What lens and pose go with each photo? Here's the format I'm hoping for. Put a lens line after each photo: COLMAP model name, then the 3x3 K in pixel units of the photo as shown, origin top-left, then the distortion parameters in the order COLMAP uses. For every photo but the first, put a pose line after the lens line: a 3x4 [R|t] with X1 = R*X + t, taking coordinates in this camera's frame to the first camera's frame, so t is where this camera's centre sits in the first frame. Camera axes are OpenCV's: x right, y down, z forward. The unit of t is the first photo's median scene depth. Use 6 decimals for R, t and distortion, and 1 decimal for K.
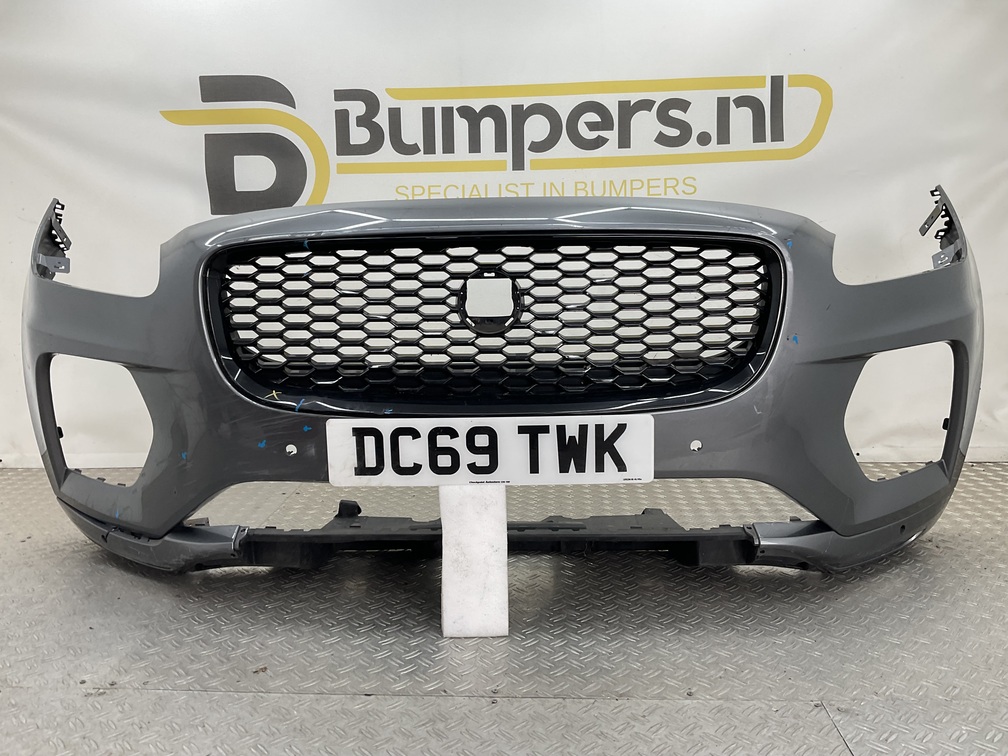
lens RADIAL K [[935.2, 0, 501.6], [0, 935.2, 349.2], [0, 0, 1]] dist [0.080120, -0.256293]
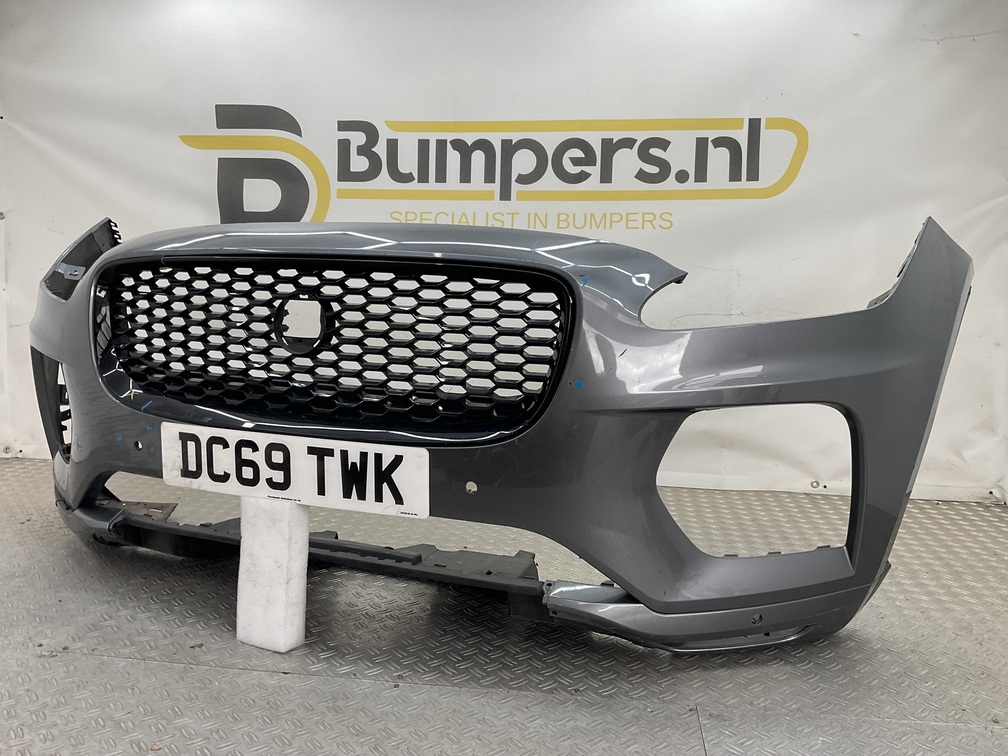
lens RADIAL K [[907.9, 0, 502.5], [0, 907.9, 373.3], [0, 0, 1]] dist [0.118637, -0.367421]
pose [[0.939356, 0.080996, -0.333241, 0.528365], [-0.083296, 0.996497, 0.007406, -0.021468], [0.332673, 0.020801, 0.942813, 0.133408]]
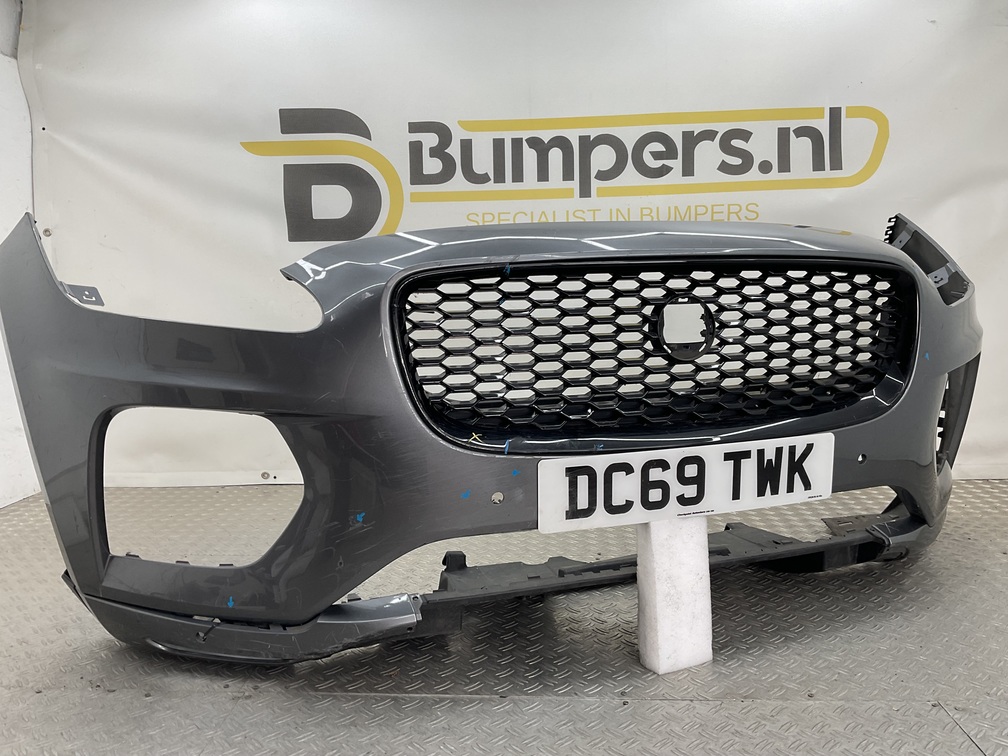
lens RADIAL K [[907.9, 0, 502.5], [0, 907.9, 373.3], [0, 0, 1]] dist [0.118637, -0.367421]
pose [[0.923232, -0.039102, 0.382248, -0.550969], [0.042864, 0.999080, -0.001328, -0.010280], [-0.381844, 0.017611, 0.924059, 0.194745]]
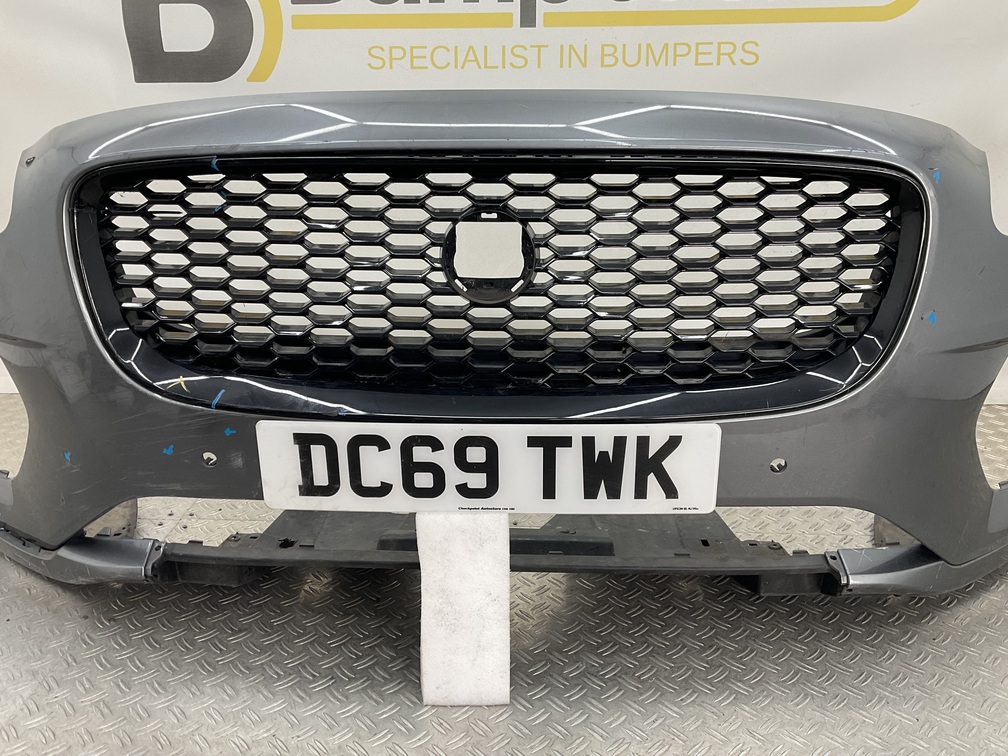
lens RADIAL K [[907.9, 0, 502.5], [0, 907.9, 373.3], [0, 0, 1]] dist [0.118637, -0.367421]
pose [[0.999913, 0.011568, 0.006348, -0.006230], [-0.012620, 0.978843, 0.204225, -0.102535], [-0.003852, -0.204287, 0.978903, 0.331602]]
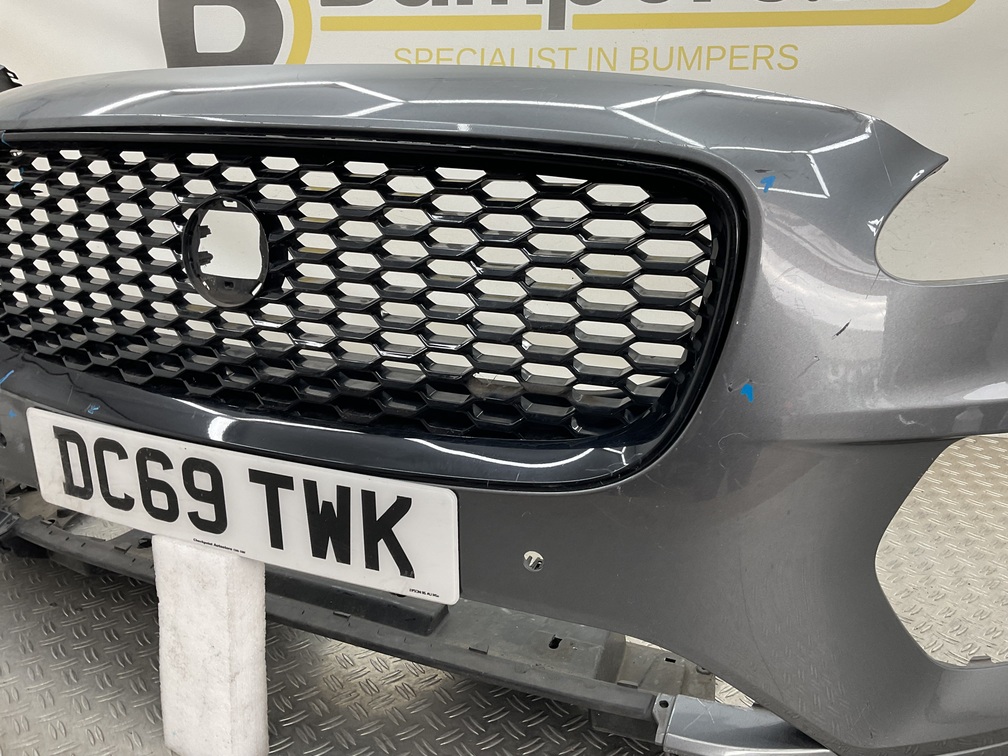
lens RADIAL K [[875.6, 0, 504.0], [0, 875.6, 378.0], [0, 0, 1]] dist [0.104933, -0.317942]
pose [[0.932253, 0.135676, -0.335404, 0.340074], [-0.075201, 0.979443, 0.187179, -0.089050], [0.353905, -0.149276, 0.923292, 0.539756]]
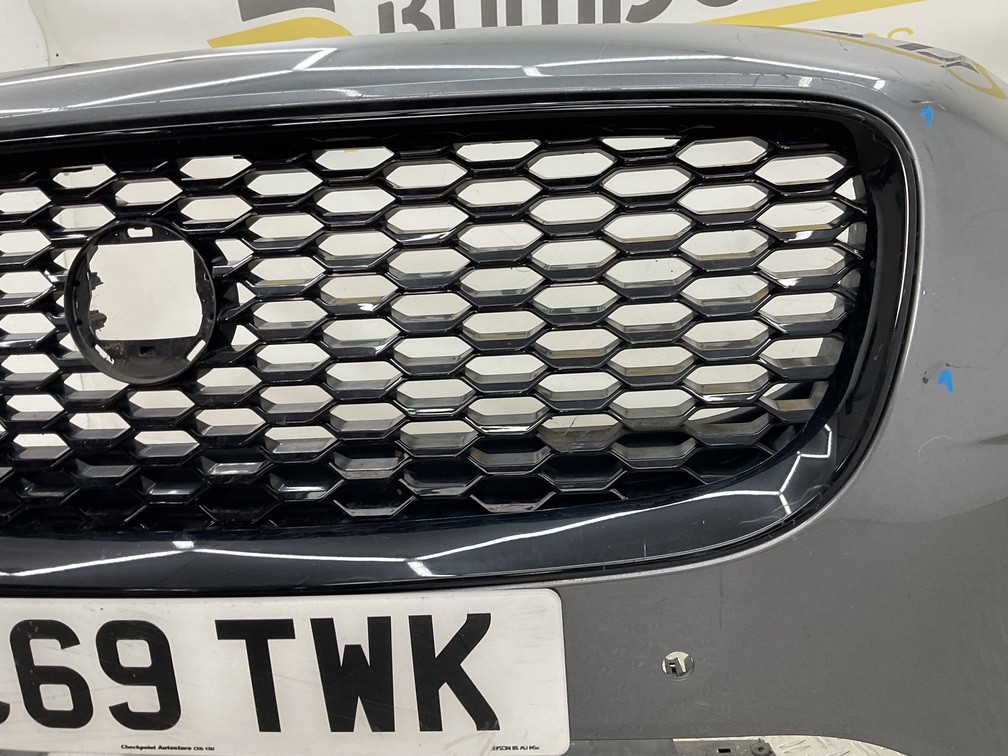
lens RADIAL K [[849.5, 0, 502.3], [0, 849.5, 363.5], [0, 0, 1]] dist [0.001175, -0.019788]
pose [[0.996623, -0.029542, -0.076614, 0.163627], [0.034931, 0.996937, 0.069980, -0.044584], [0.074312, -0.072420, 0.994602, 0.650979]]
